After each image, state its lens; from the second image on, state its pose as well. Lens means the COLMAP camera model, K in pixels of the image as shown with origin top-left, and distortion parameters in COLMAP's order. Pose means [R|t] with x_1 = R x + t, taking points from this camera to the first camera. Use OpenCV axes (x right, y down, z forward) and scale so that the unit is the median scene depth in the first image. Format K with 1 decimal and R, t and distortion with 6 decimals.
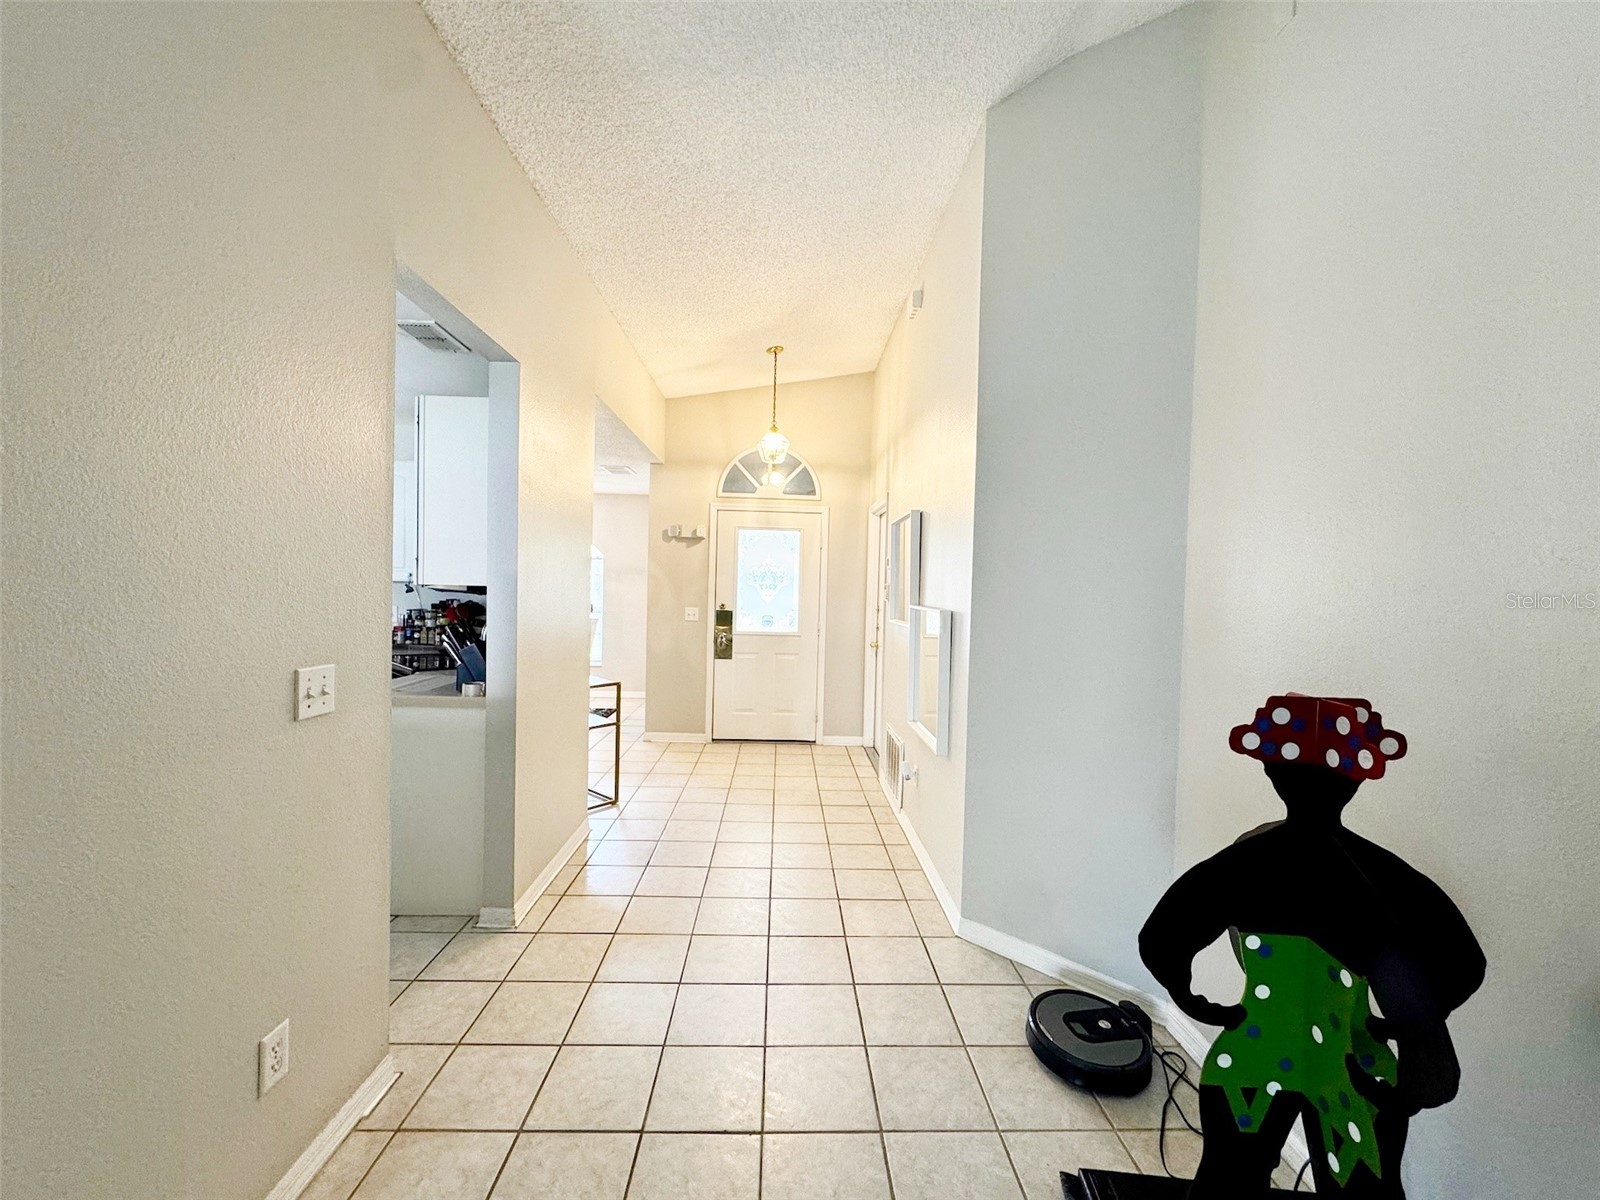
lens RADIAL K [[636.4, 0, 799.8], [0, 636.4, 601.9], [0, 0, 1]] dist [-0.003115, 0.000266]
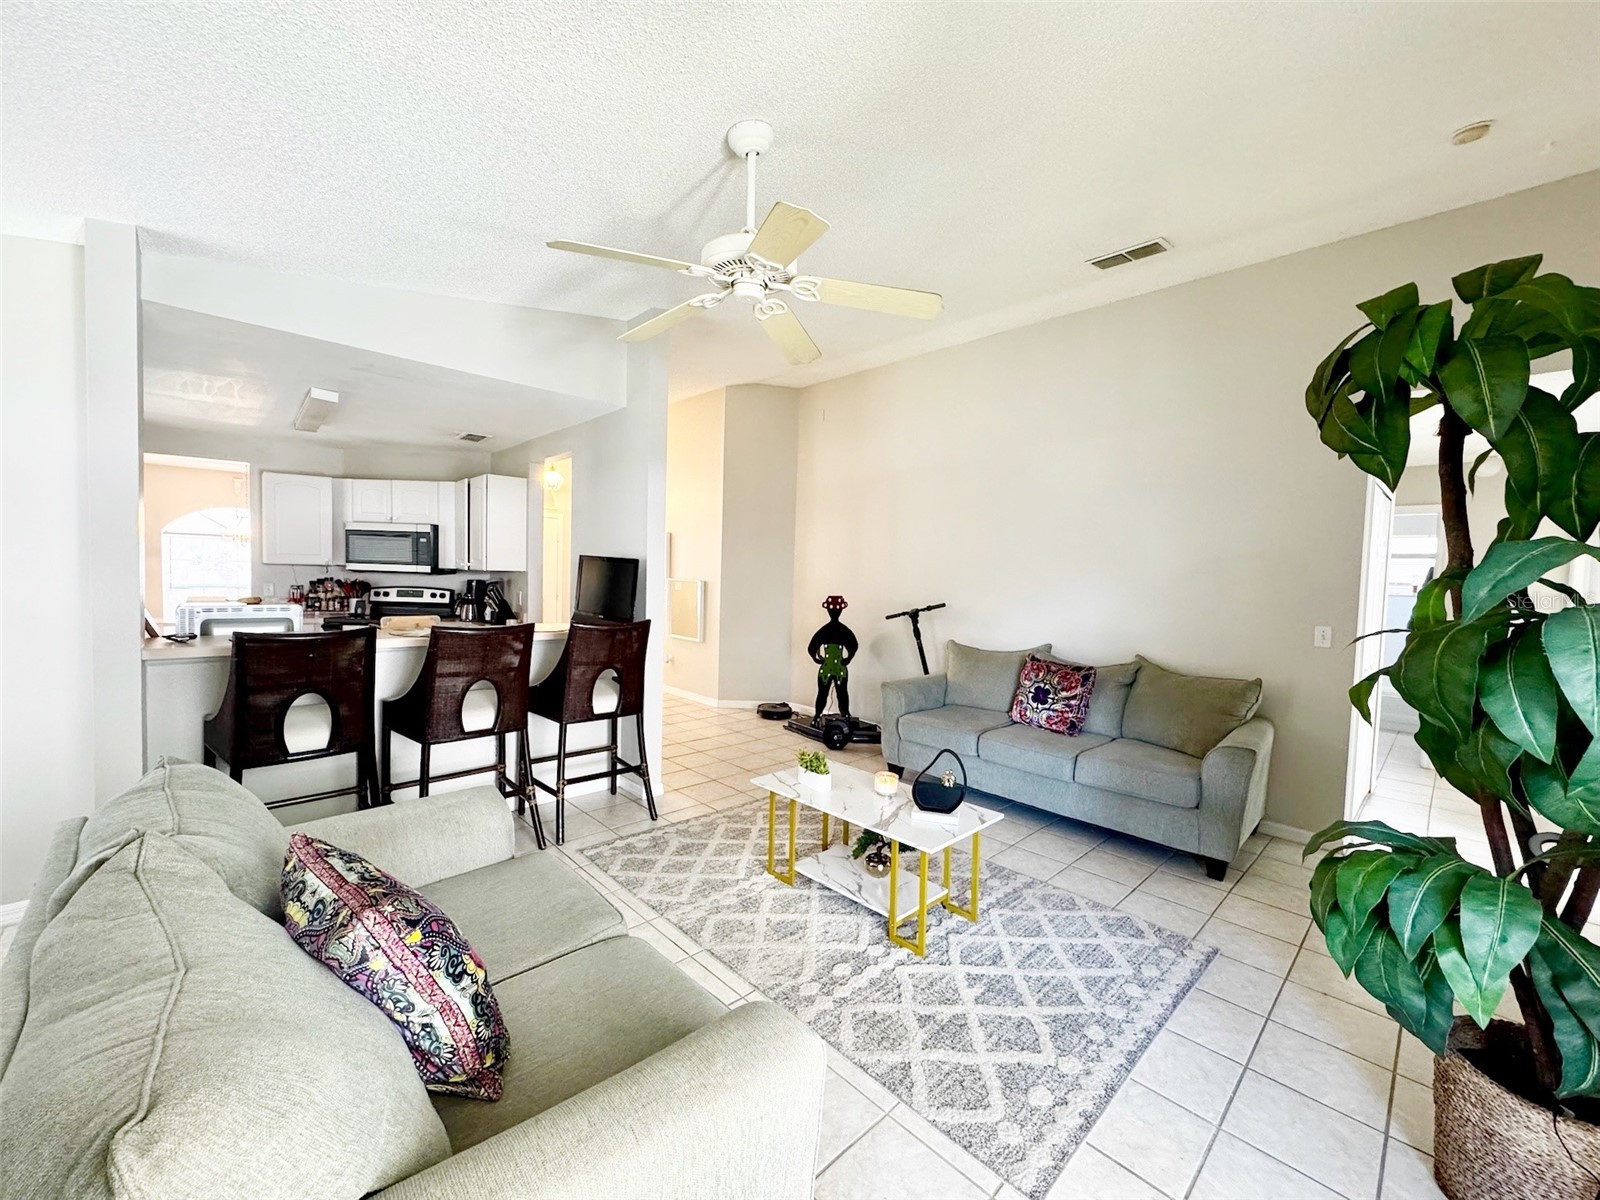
lens RADIAL K [[636.4, 0, 799.8], [0, 636.4, 601.9], [0, 0, 1]] dist [-0.003115, 0.000266]
pose [[0.744043, -0.034034, 0.667264, -1.216548], [0.005302, 0.998971, 0.045041, -0.013520], [-0.668110, -0.029974, 0.743458, -1.130187]]
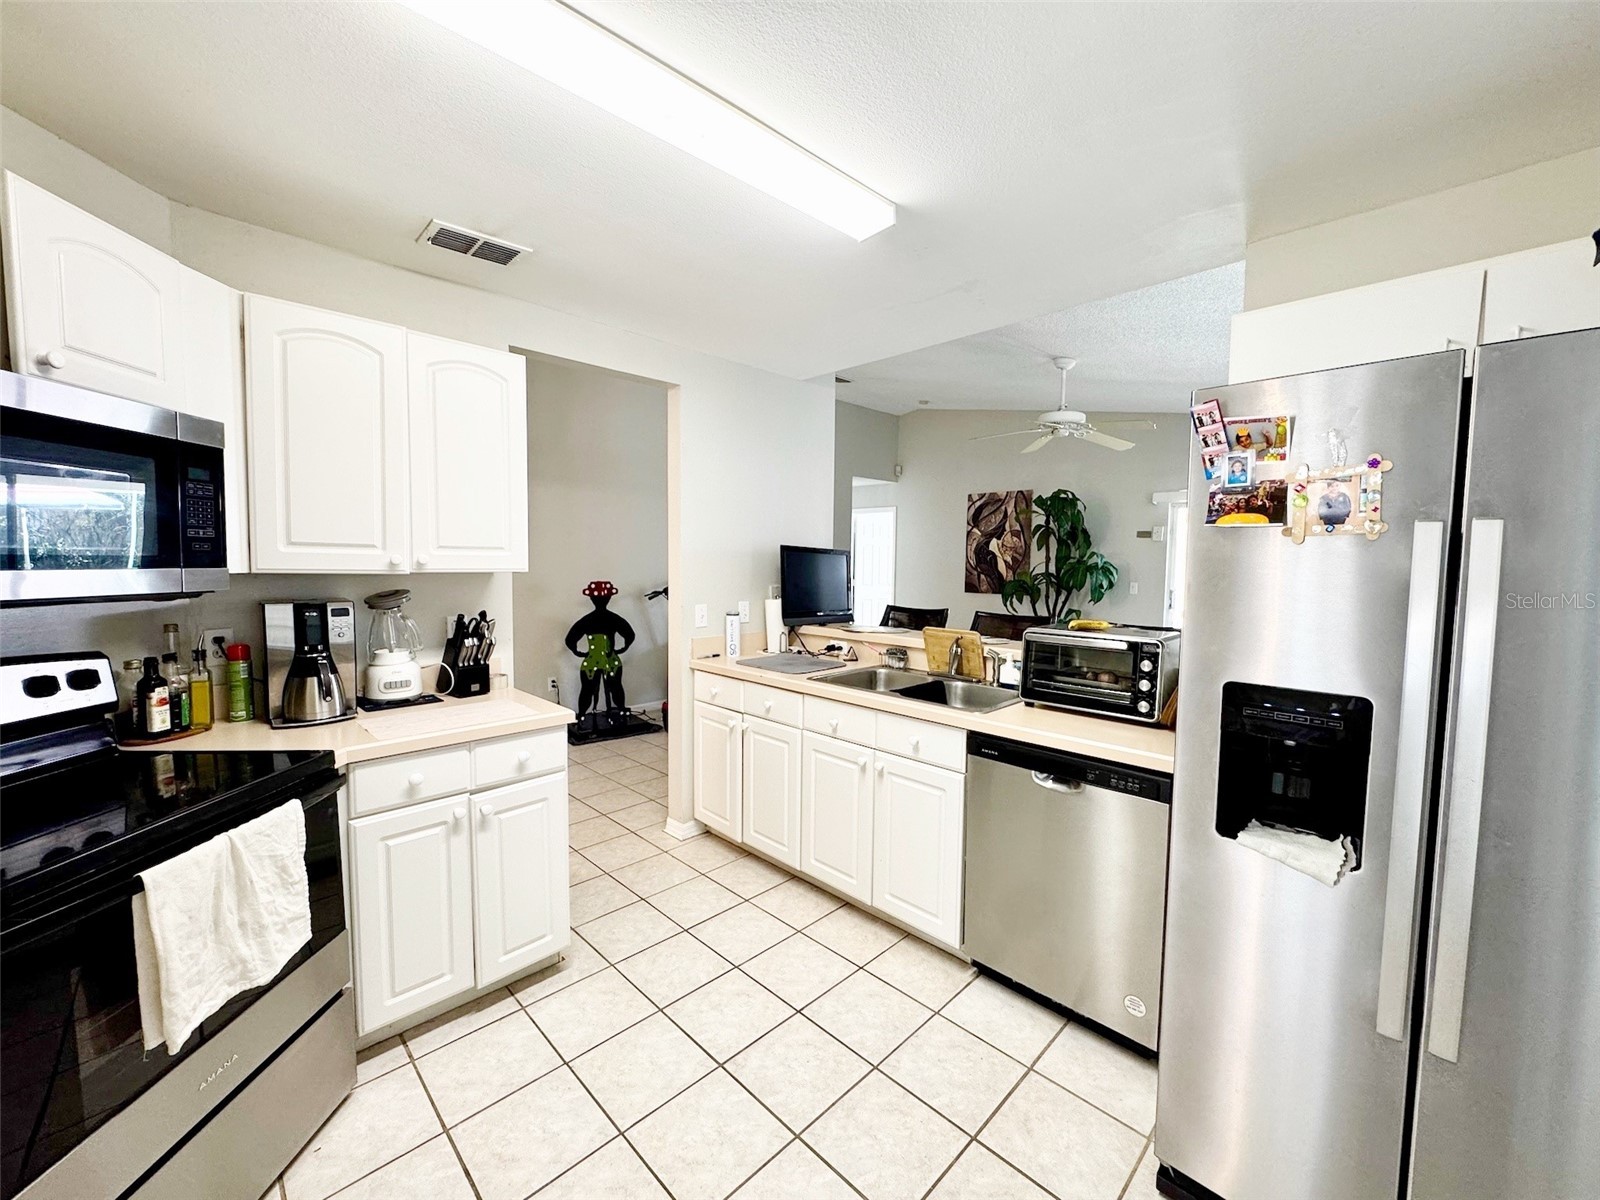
lens RADIAL K [[636.4, 0, 799.8], [0, 636.4, 601.9], [0, 0, 1]] dist [-0.003115, 0.000266]
pose [[-0.680545, -0.082715, 0.728022, -1.546882], [-0.010936, 0.994643, 0.102785, -0.082306], [-0.732624, 0.061988, -0.677804, 1.346315]]
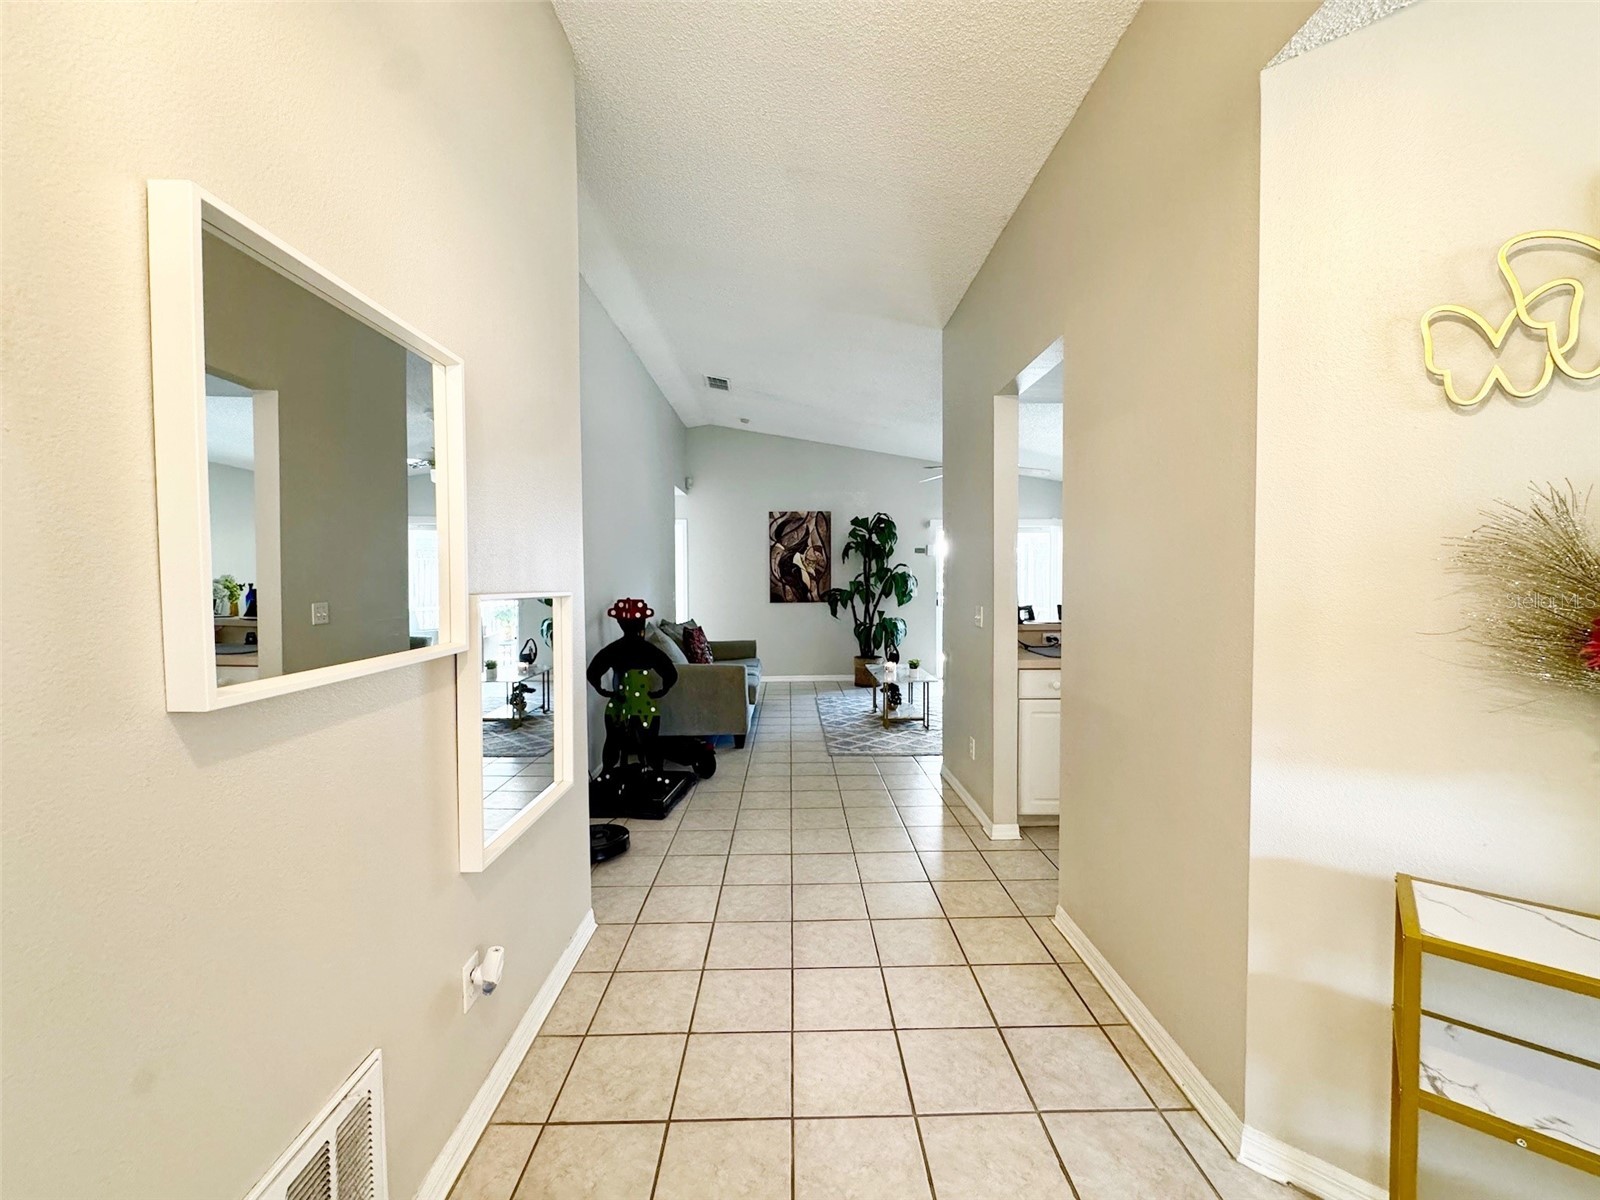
lens RADIAL K [[636.4, 0, 799.8], [0, 636.4, 601.9], [0, 0, 1]] dist [-0.003115, 0.000266]
pose [[-0.999760, -0.020002, 0.008984, -0.059062], [-0.019454, 0.998160, 0.057433, -0.018488], [-0.010116, 0.057245, -0.998309, 1.946617]]
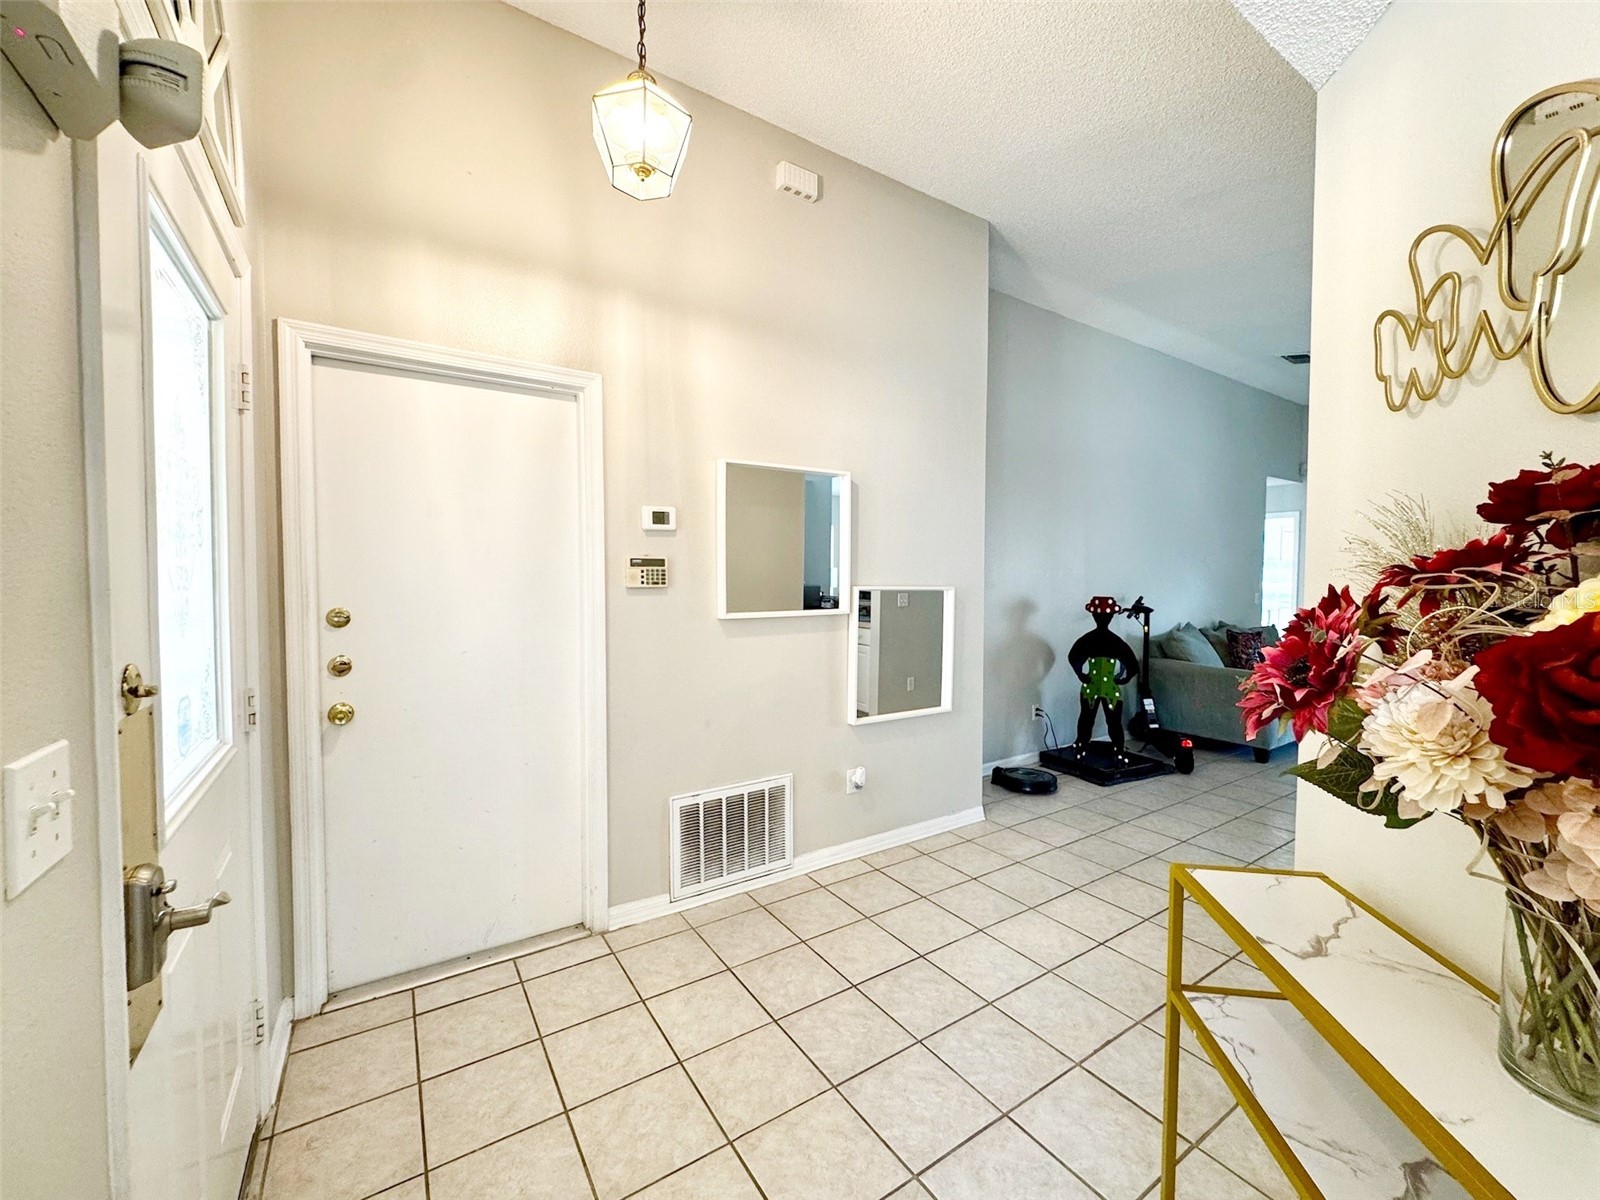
lens RADIAL K [[636.4, 0, 799.8], [0, 636.4, 601.9], [0, 0, 1]] dist [-0.003115, 0.000266]
pose [[-0.520573, -0.058631, 0.851802, -0.704282], [0.001247, 0.997586, 0.069427, -0.038217], [-0.853816, 0.037204, -0.519244, 2.065459]]
